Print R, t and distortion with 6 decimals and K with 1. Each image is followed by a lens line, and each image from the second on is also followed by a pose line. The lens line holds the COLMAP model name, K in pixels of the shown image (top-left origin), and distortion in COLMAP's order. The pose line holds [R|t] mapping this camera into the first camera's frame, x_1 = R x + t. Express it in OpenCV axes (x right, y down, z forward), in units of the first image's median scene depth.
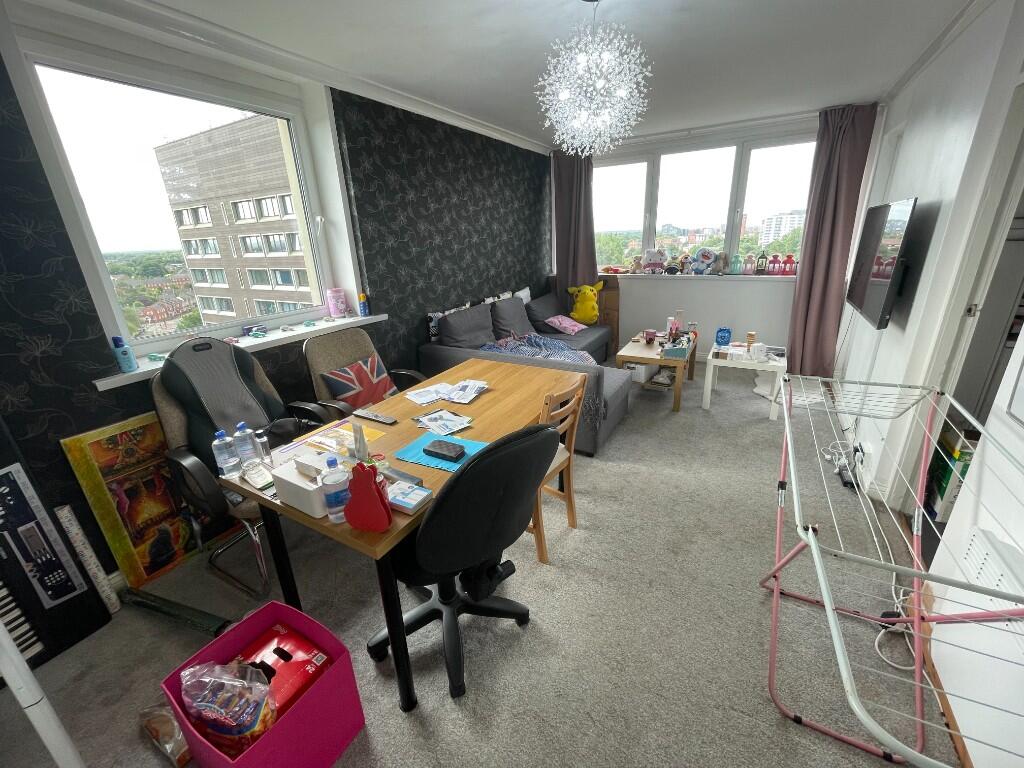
lens RADIAL K [[414.1, 0, 511.3], [0, 414.1, 384.5], [0, 0, 1]] dist [-0.000039, -0.000510]
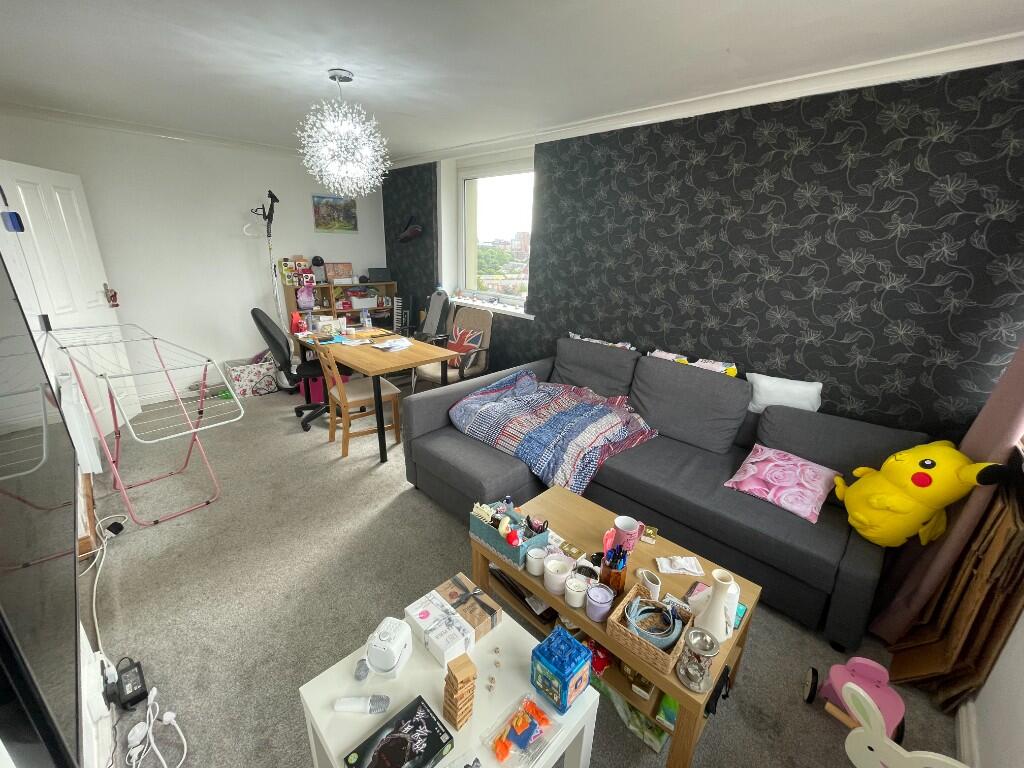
lens RADIAL K [[414.1, 0, 509.8], [0, 414.1, 382.7], [0, 0, 1]] dist [-0.000039, -0.000510]
pose [[-0.266311, 0.330501, -0.905455, 0.905770], [-0.344591, 0.844653, 0.409657, -0.490098], [0.900187, 0.421107, -0.111052, 1.175781]]
